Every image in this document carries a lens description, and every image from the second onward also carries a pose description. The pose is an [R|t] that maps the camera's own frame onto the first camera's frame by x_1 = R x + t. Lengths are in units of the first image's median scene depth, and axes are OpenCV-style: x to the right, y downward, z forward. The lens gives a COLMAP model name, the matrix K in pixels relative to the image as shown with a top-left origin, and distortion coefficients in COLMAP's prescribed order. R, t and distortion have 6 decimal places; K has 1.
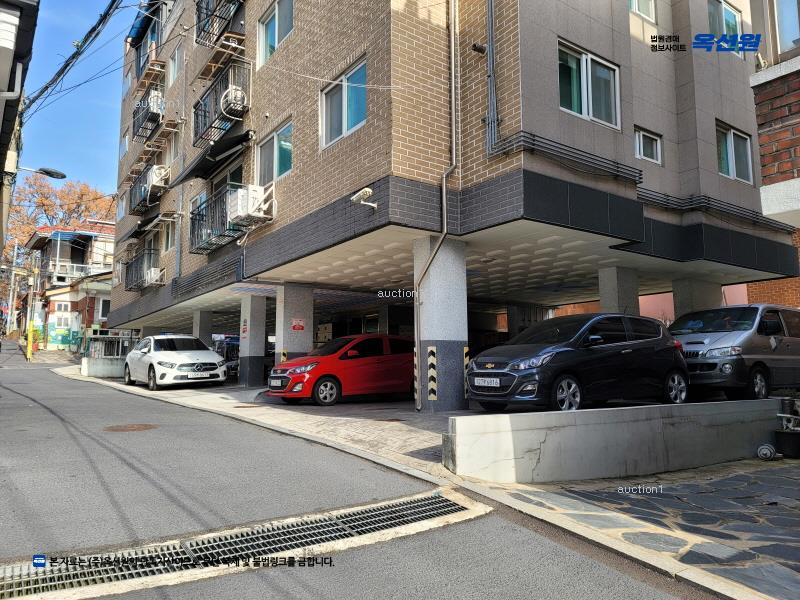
lens RADIAL K [[573.5, 0, 414.0], [0, 573.5, 294.1], [0, 0, 1]] dist [0.085485, -0.068680]
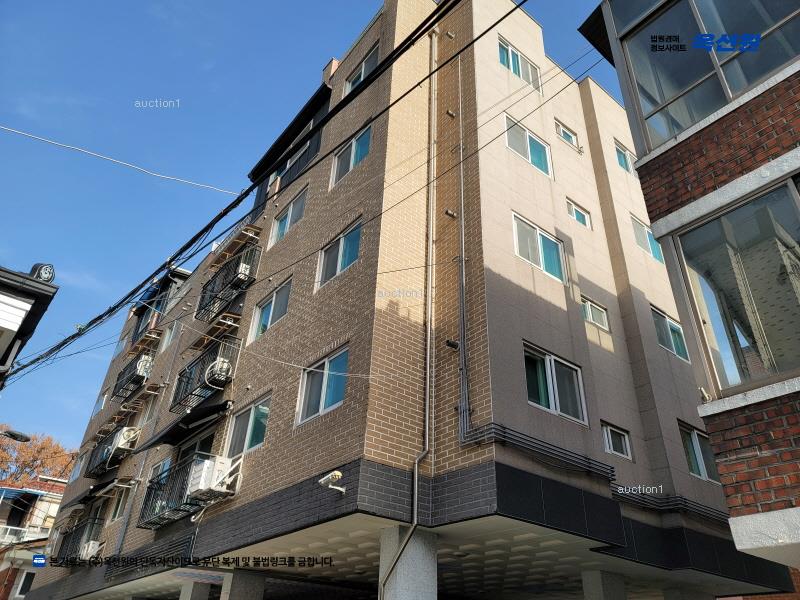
lens RADIAL K [[573.5, 0, 410.5], [0, 573.5, 297.8], [0, 0, 1]] dist [0.085485, -0.068680]
pose [[0.998032, 0.058896, 0.021544, 0.003977], [-0.043858, 0.901047, -0.431499, -0.028183], [-0.044826, 0.429705, 0.901856, -0.013920]]
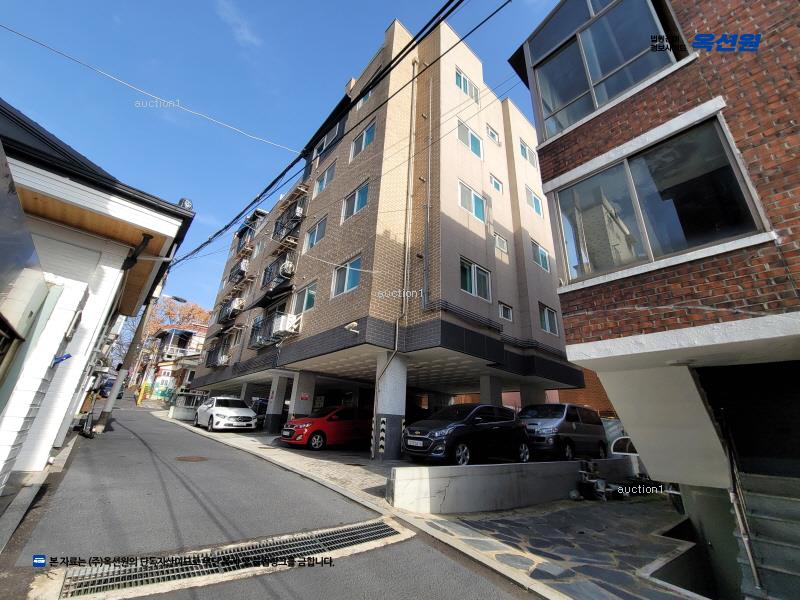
lens RADIAL K [[322.8, 0, 398.1], [0, 322.8, 299.7], [0, 0, 1]] dist [-0.005622, 0.000908]
pose [[0.994977, 0.084163, 0.054198, -0.006380], [-0.068534, 0.967346, -0.244018, -0.014800], [-0.072965, 0.239078, 0.968255, 0.000095]]
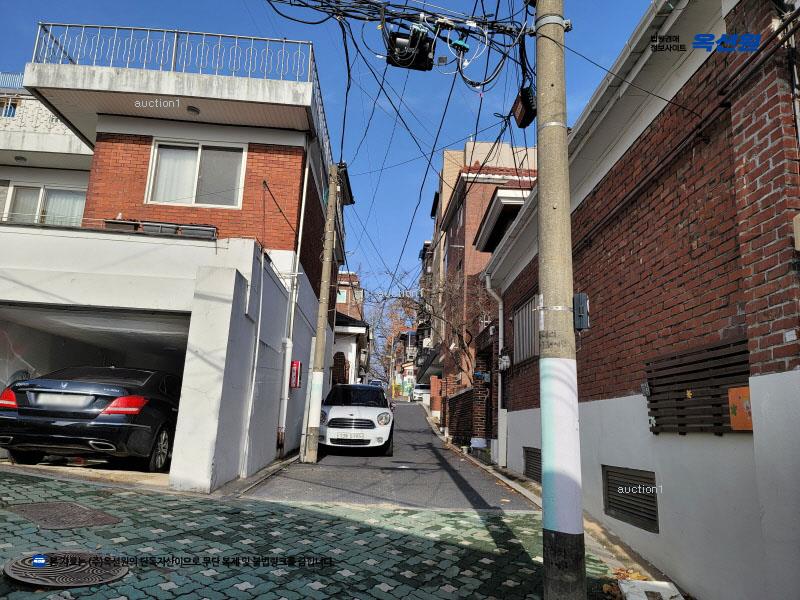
lens RADIAL K [[573.5, 0, 400.1], [0, 573.5, 298.7], [0, 0, 1]] dist [0.085485, -0.068680]
pose [[0.816680, -0.088824, -0.570213, 2.408134], [0.033437, 0.993707, -0.106902, -0.097989], [0.576121, 0.068238, 0.814511, -2.898707]]
